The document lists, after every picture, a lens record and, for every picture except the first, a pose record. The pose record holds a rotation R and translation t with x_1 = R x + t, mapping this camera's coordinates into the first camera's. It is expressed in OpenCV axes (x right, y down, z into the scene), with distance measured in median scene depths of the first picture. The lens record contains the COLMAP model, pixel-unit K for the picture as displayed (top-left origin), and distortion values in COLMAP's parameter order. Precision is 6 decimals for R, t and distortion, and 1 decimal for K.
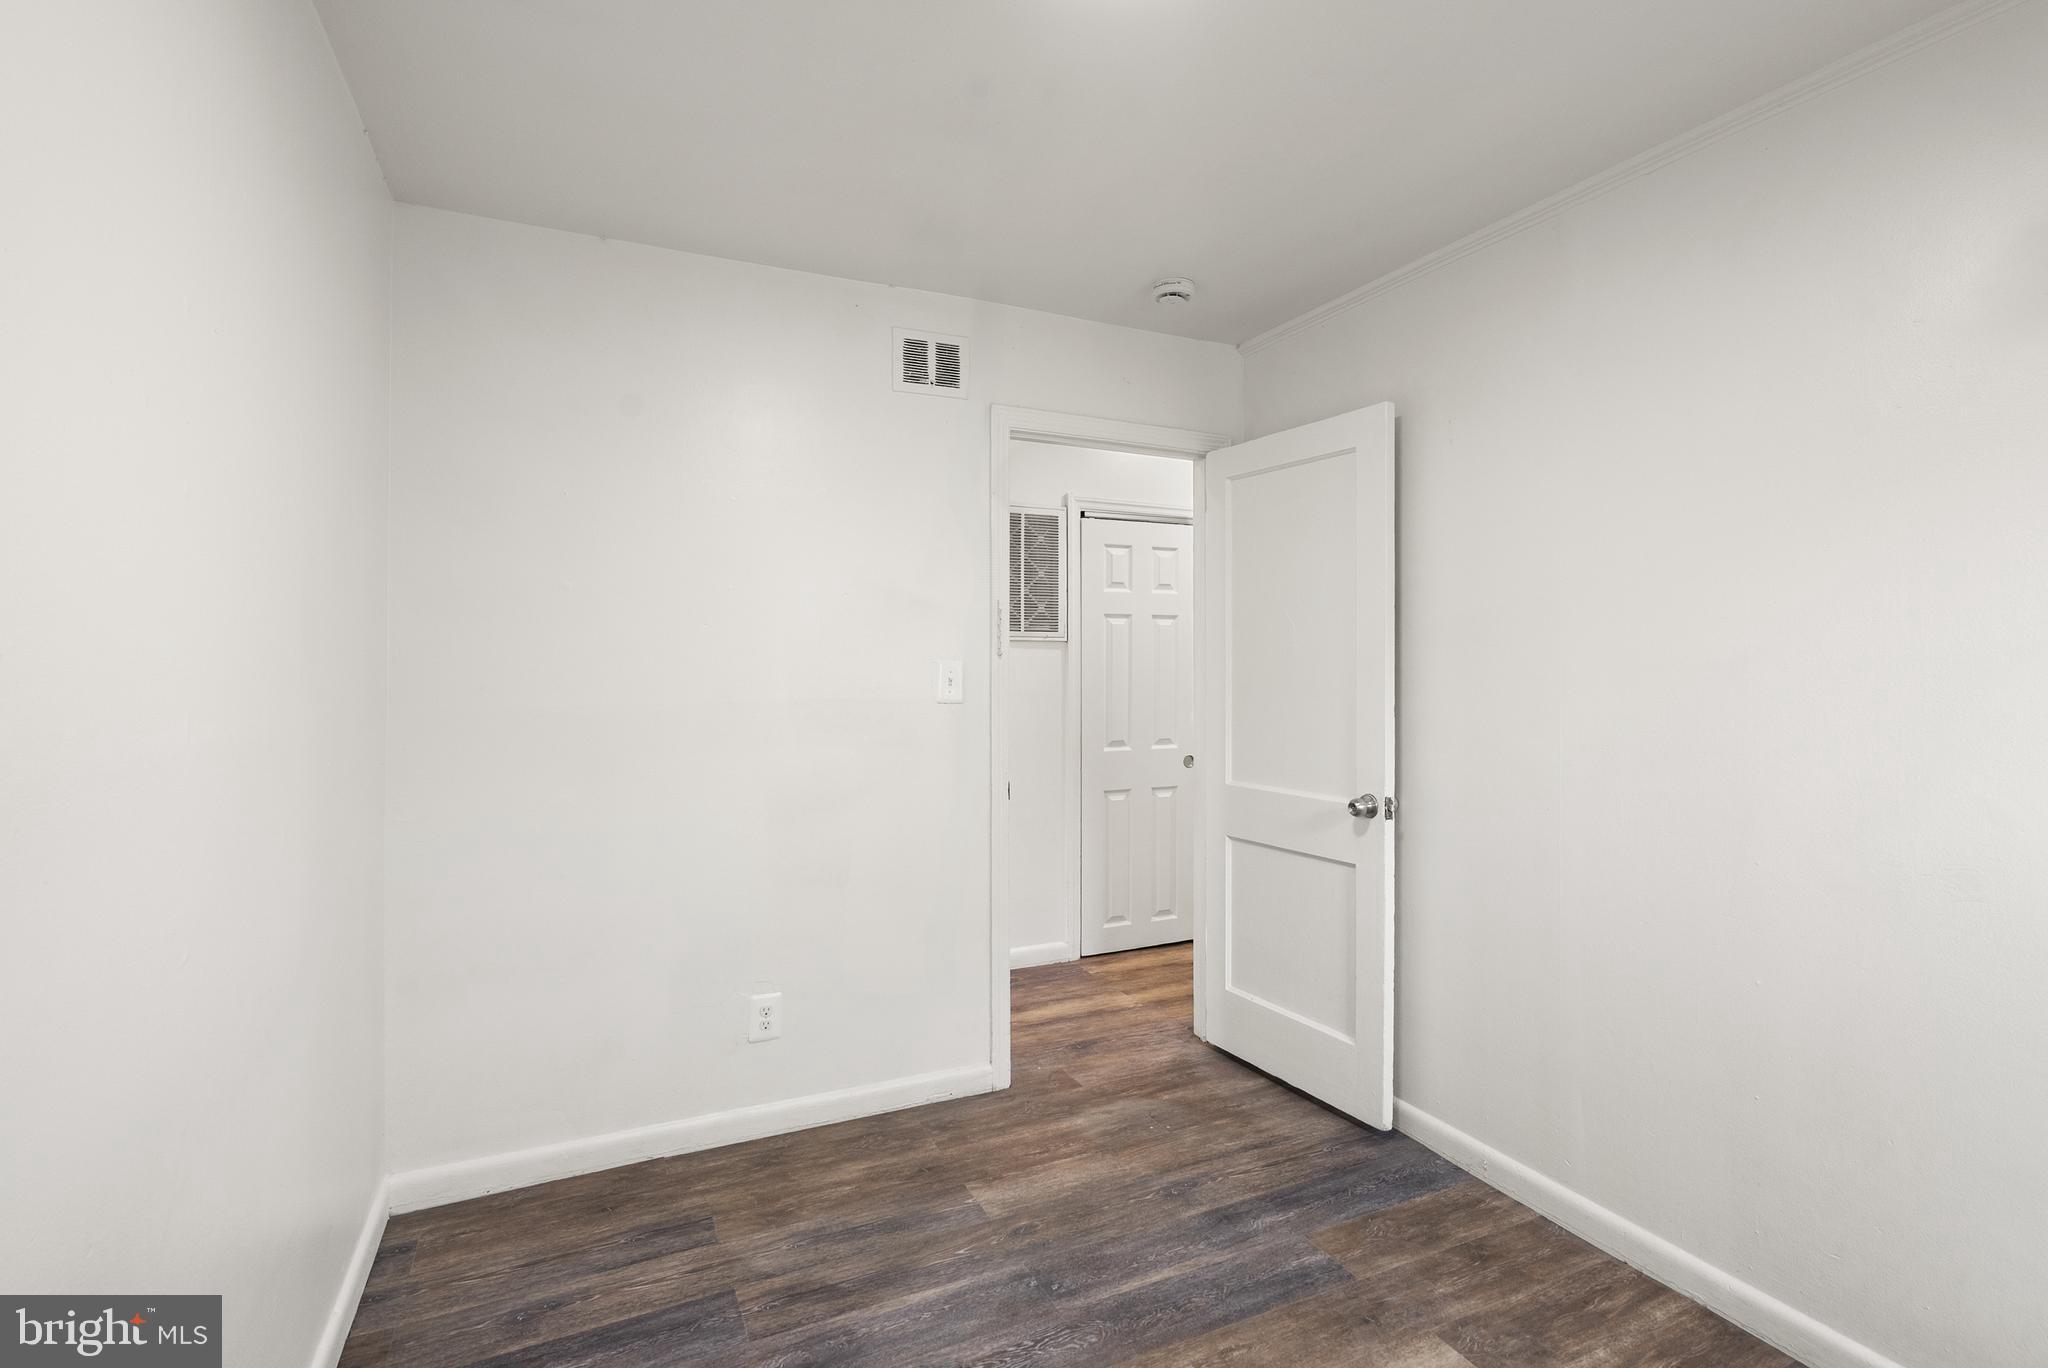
lens RADIAL K [[958.8, 0, 1083.7], [0, 958.8, 697.9], [0, 0, 1]] dist [-0.000268, 0.000483]
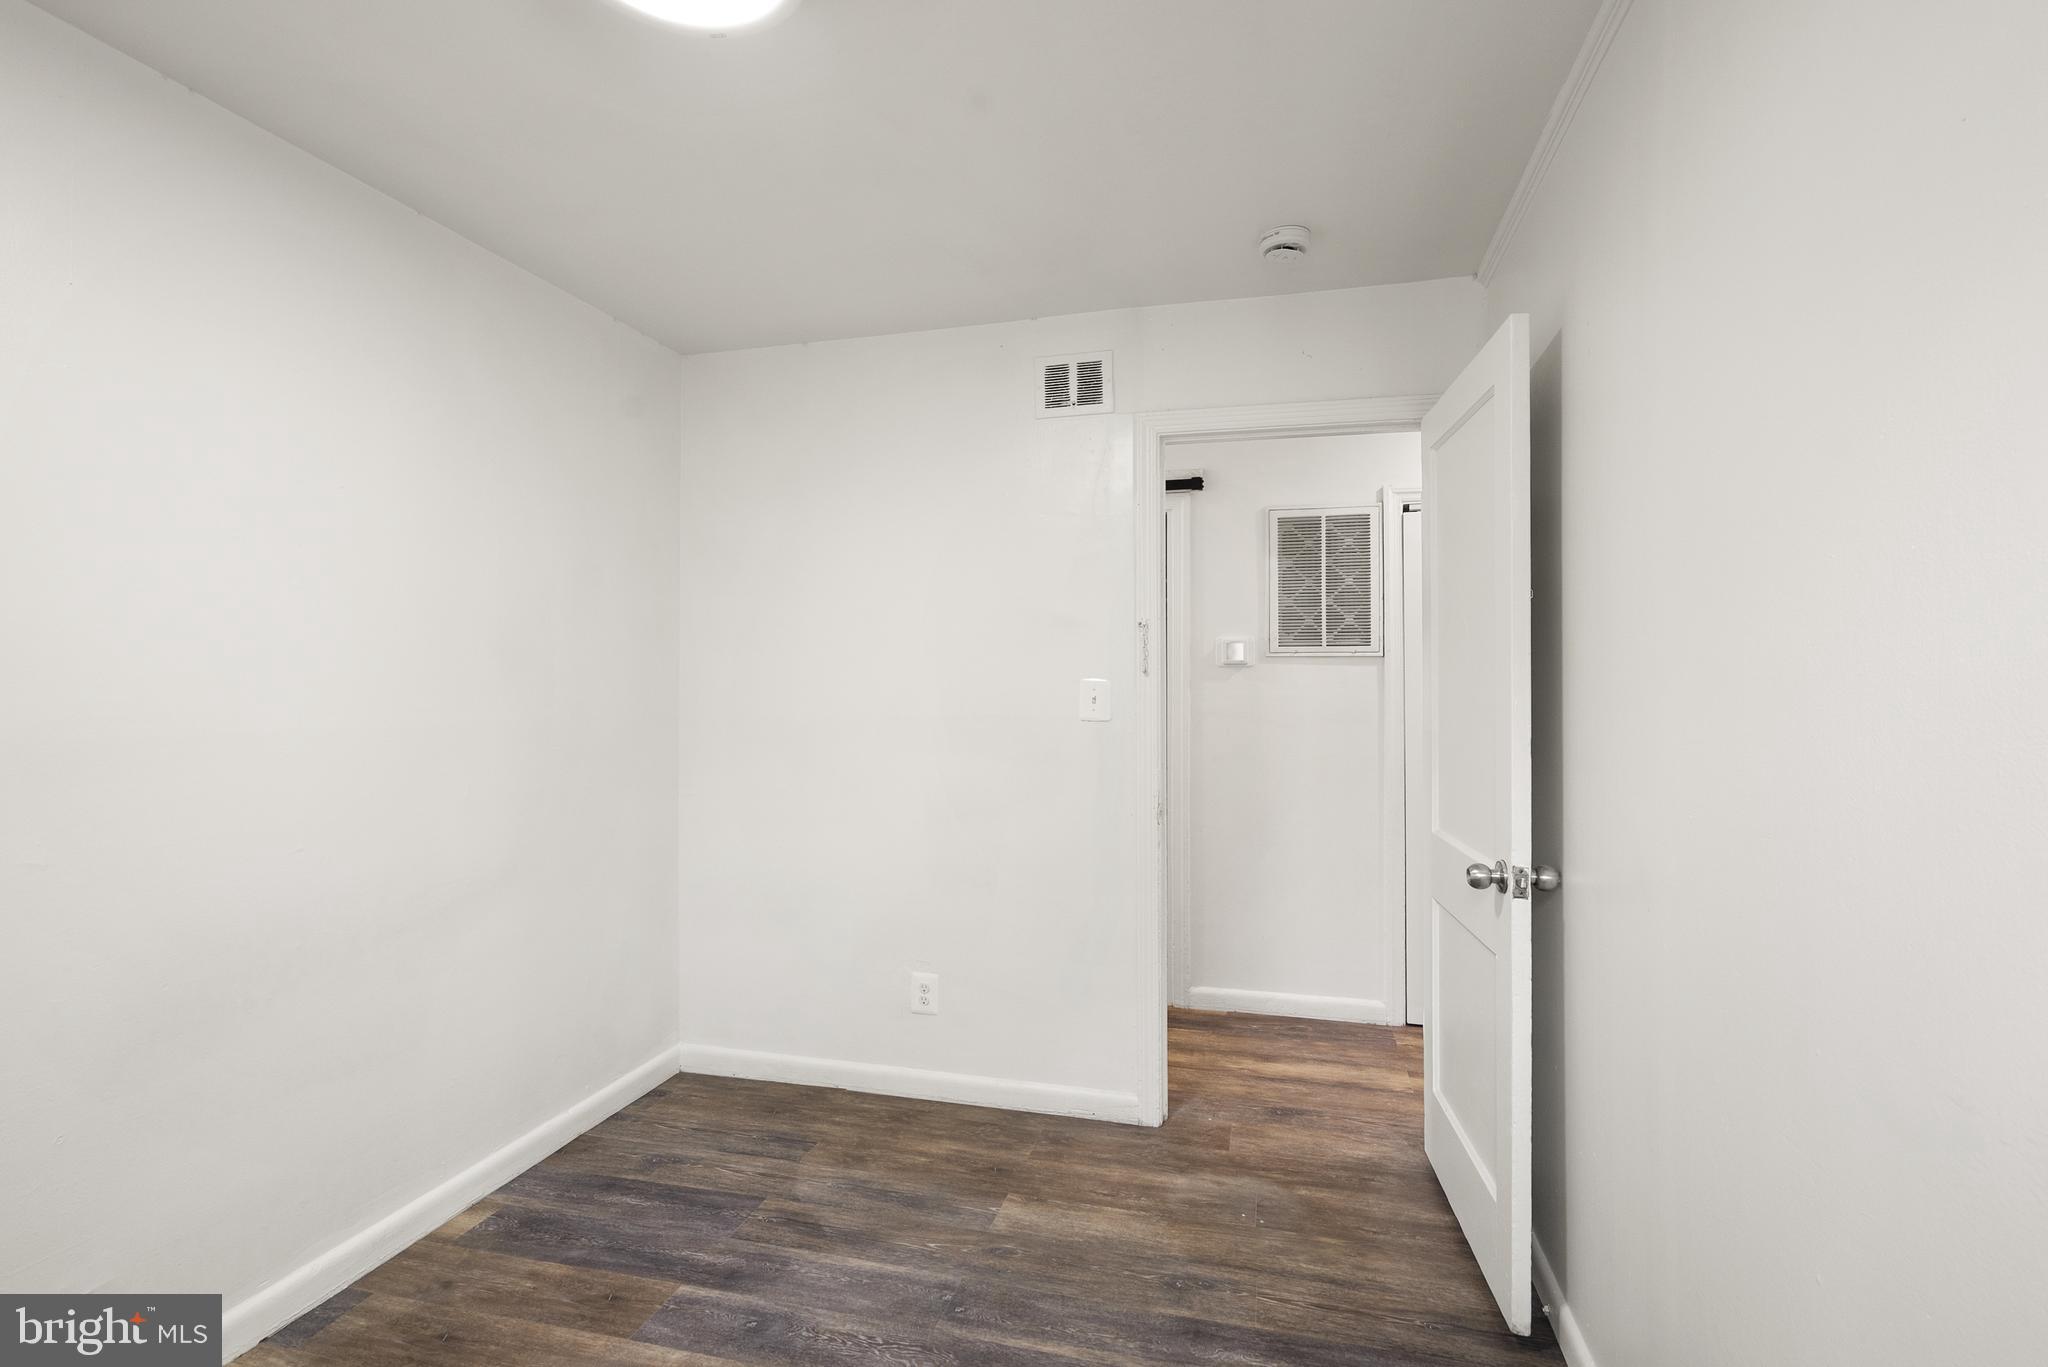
lens RADIAL K [[958.8, 0, 1044.6], [0, 958.8, 718.5], [0, 0, 1]] dist [-0.000268, 0.000483]
pose [[0.758798, 0.021977, -0.650955, 0.506018], [-0.021837, 0.999727, 0.008297, -0.005397], [0.650960, 0.007919, 0.759071, 0.226773]]
